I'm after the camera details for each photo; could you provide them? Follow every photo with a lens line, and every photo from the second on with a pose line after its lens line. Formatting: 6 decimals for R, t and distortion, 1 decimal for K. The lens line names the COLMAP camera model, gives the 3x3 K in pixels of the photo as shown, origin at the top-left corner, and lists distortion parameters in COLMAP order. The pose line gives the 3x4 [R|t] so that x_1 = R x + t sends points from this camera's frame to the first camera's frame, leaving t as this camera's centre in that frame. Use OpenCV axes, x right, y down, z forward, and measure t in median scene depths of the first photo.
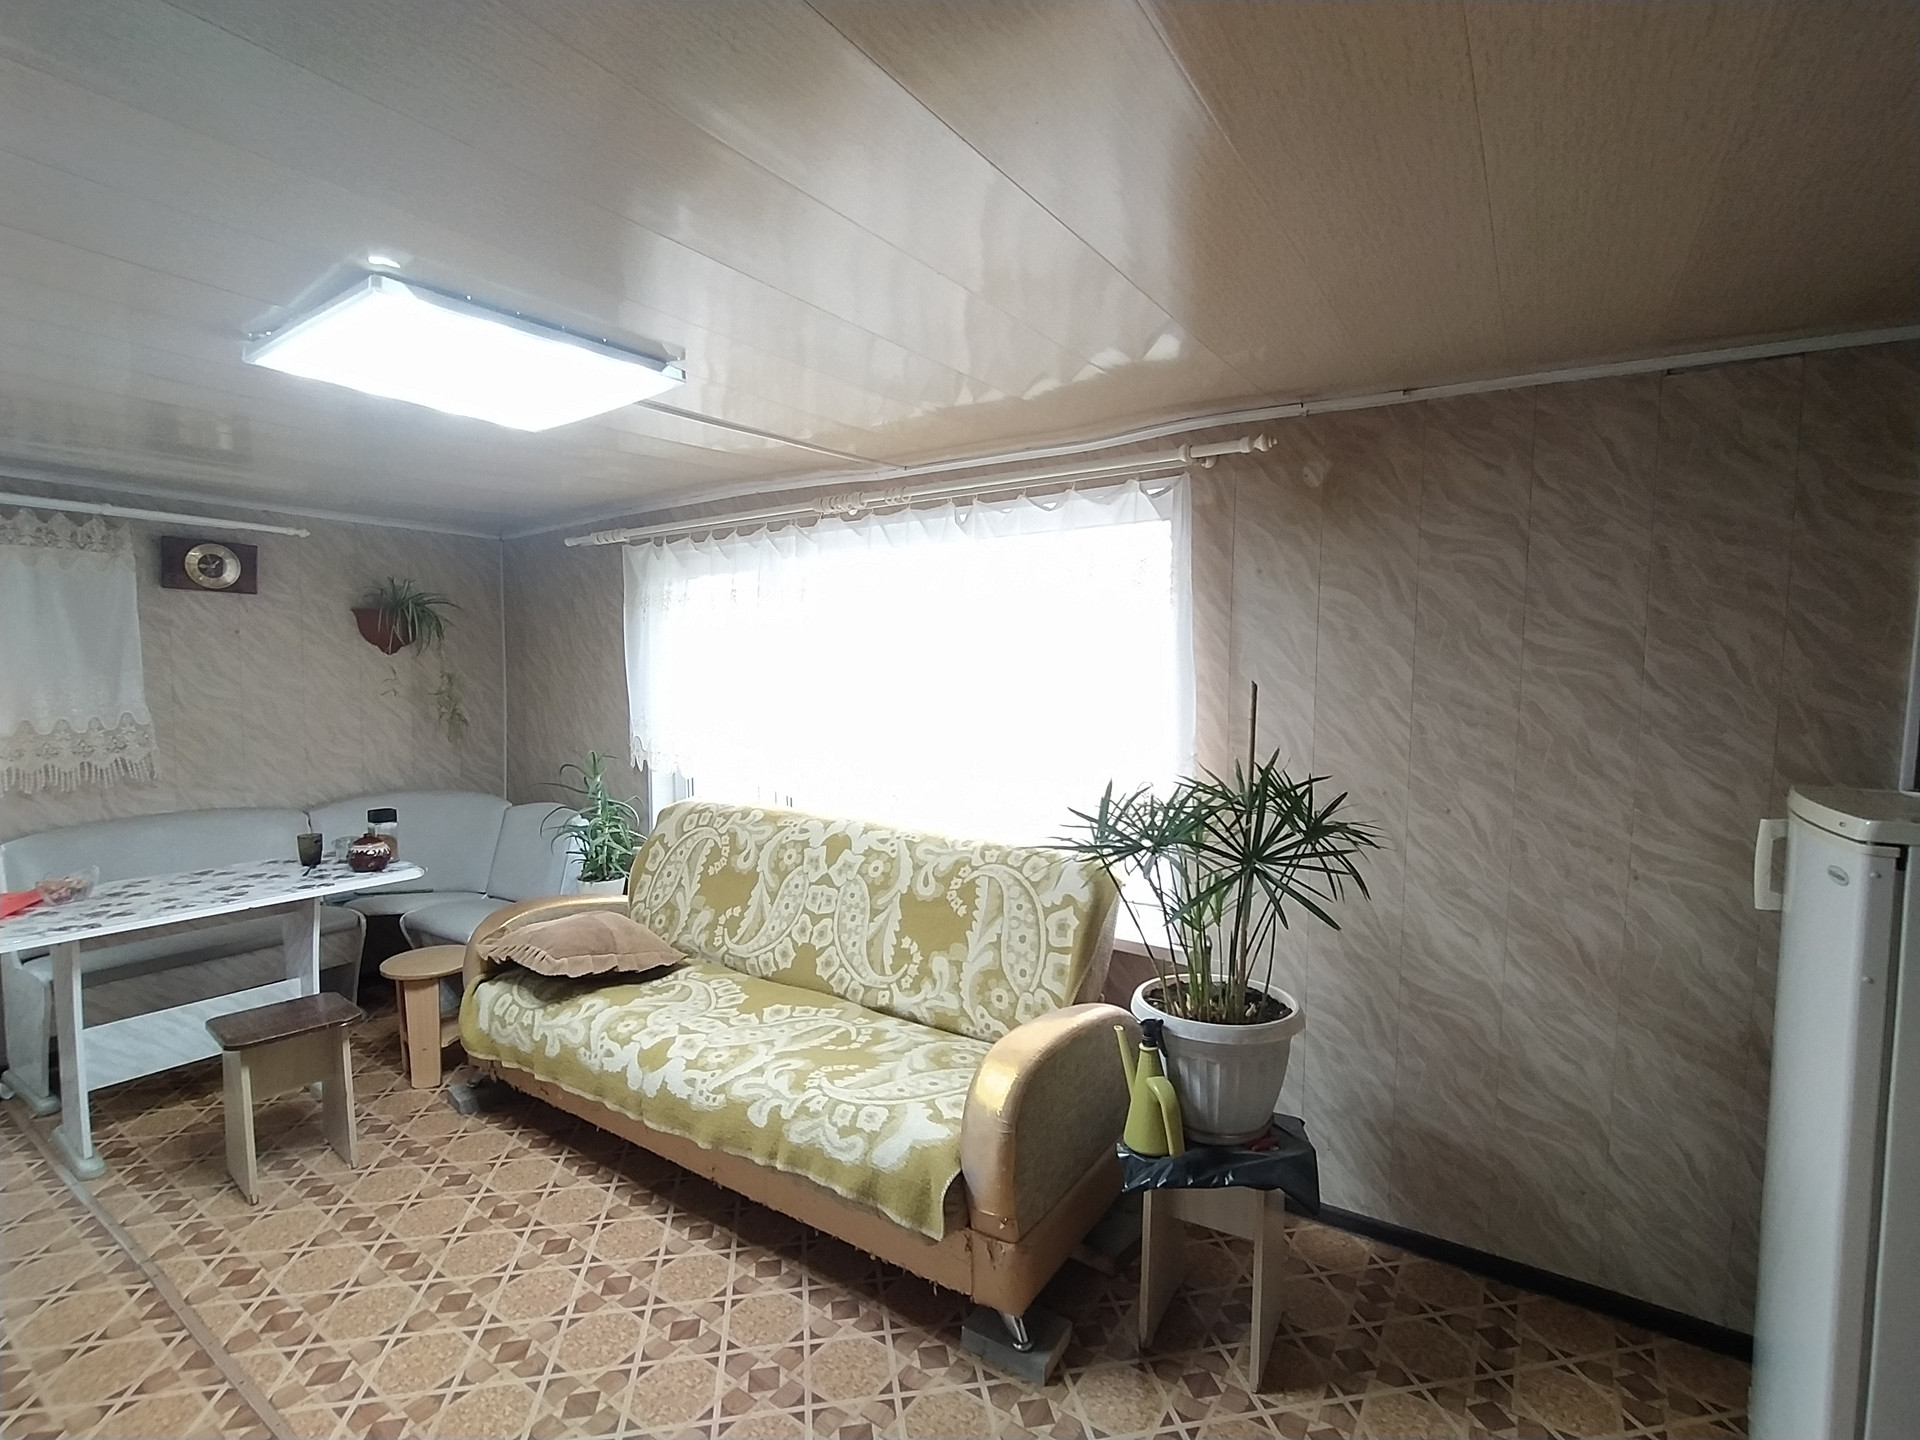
lens RADIAL K [[883.1, 0, 954.0], [0, 883.1, 737.3], [0, 0, 1]] dist [-0.032083, 0.013390]
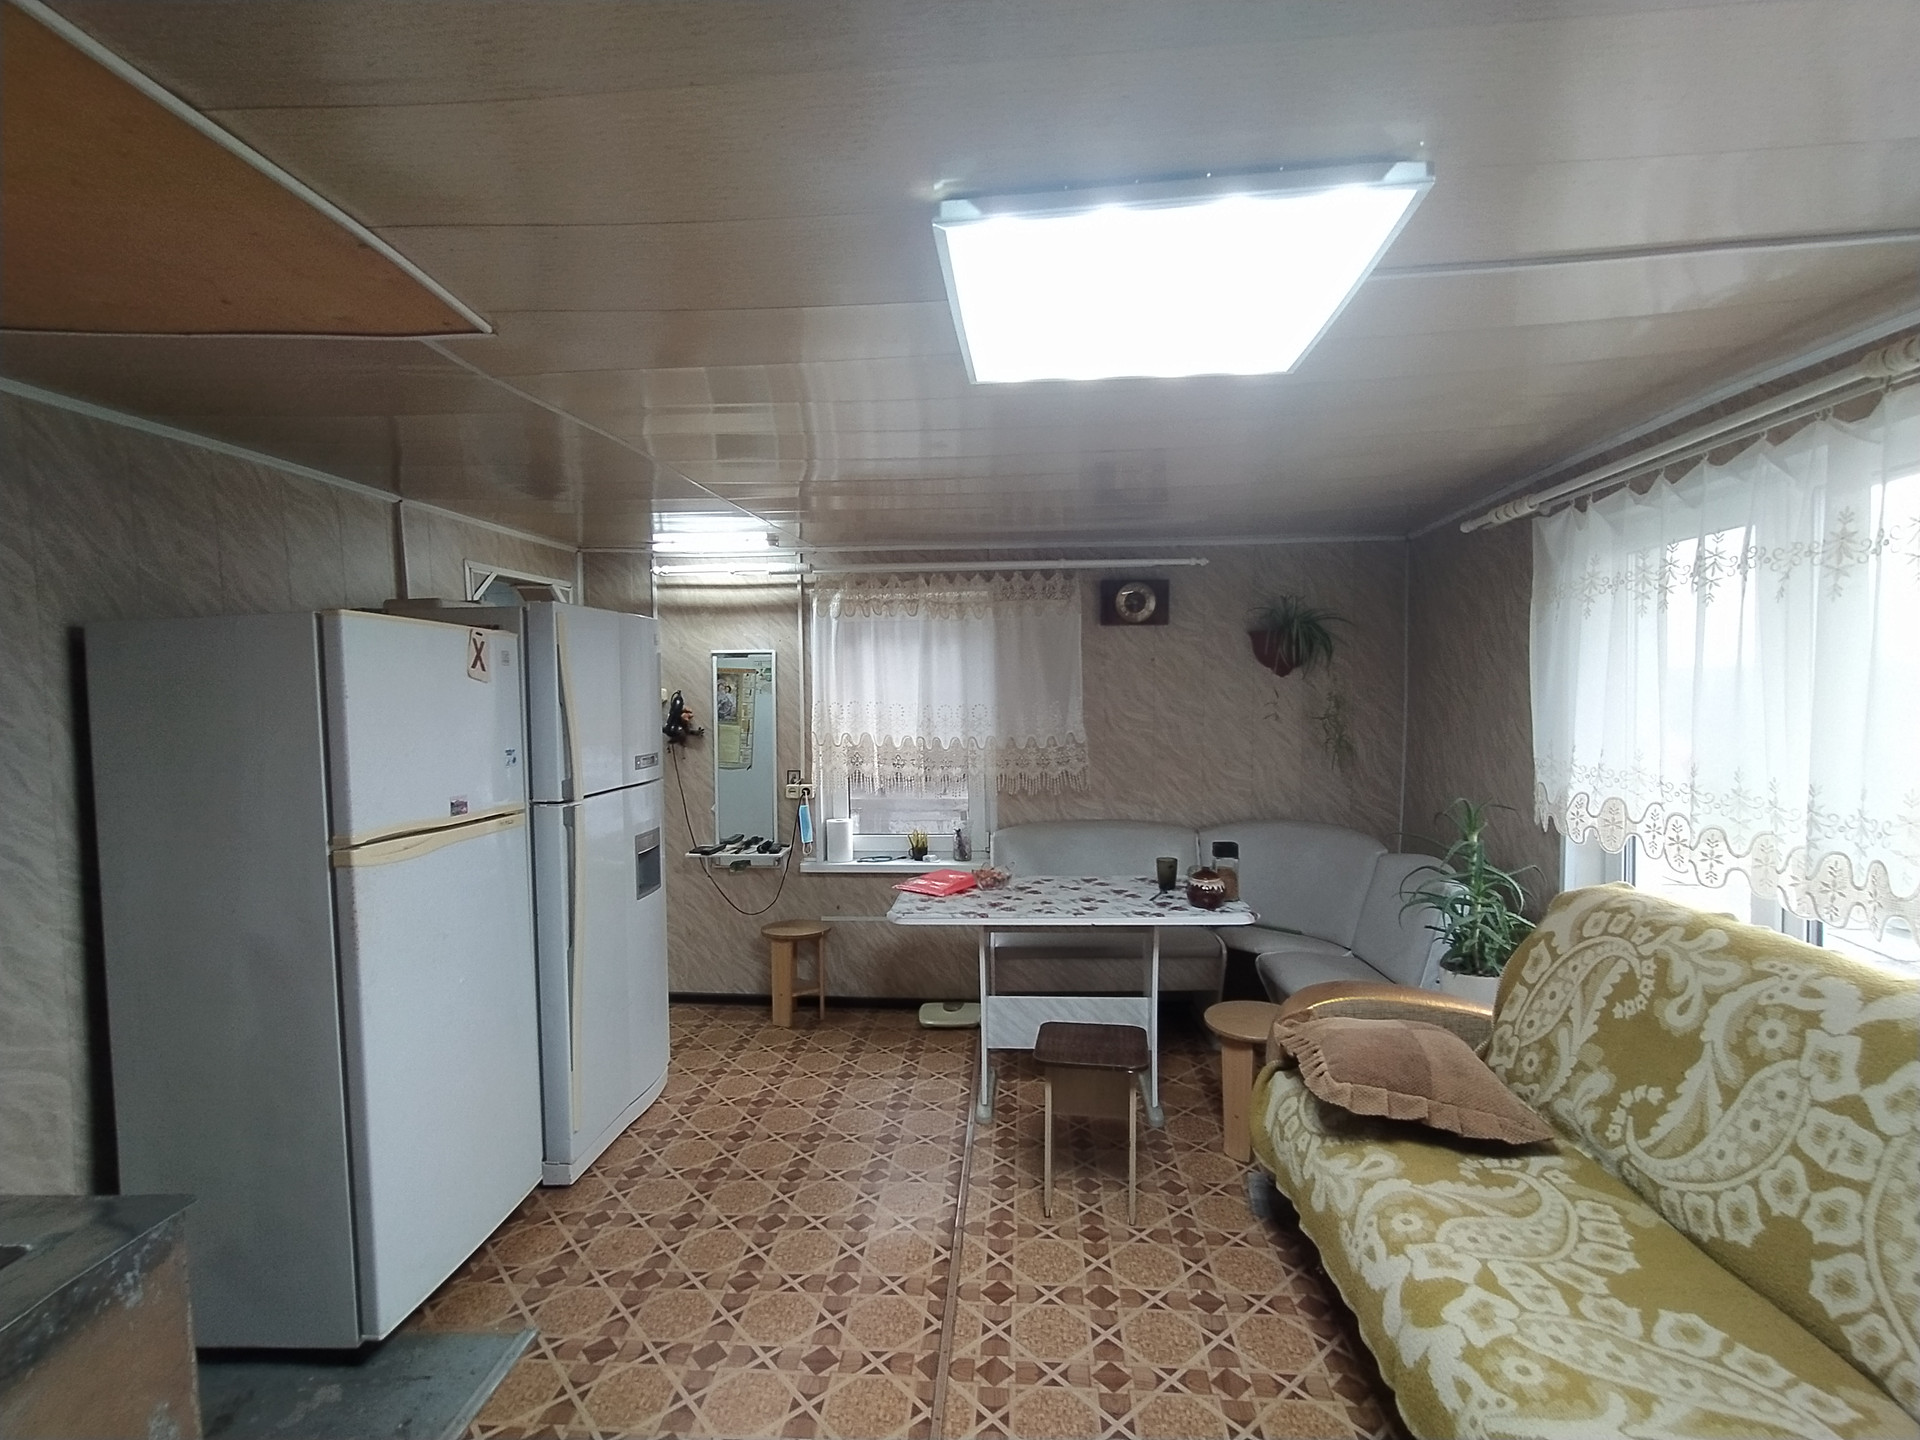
lens RADIAL K [[883.1, 0, 954.0], [0, 883.1, 737.3], [0, 0, 1]] dist [-0.032083, 0.013390]
pose [[0.500431, 0.029030, -0.865290, 0.016227], [-0.046114, 0.998913, 0.006843, -0.025596], [0.864547, 0.036478, 0.501226, 0.288331]]
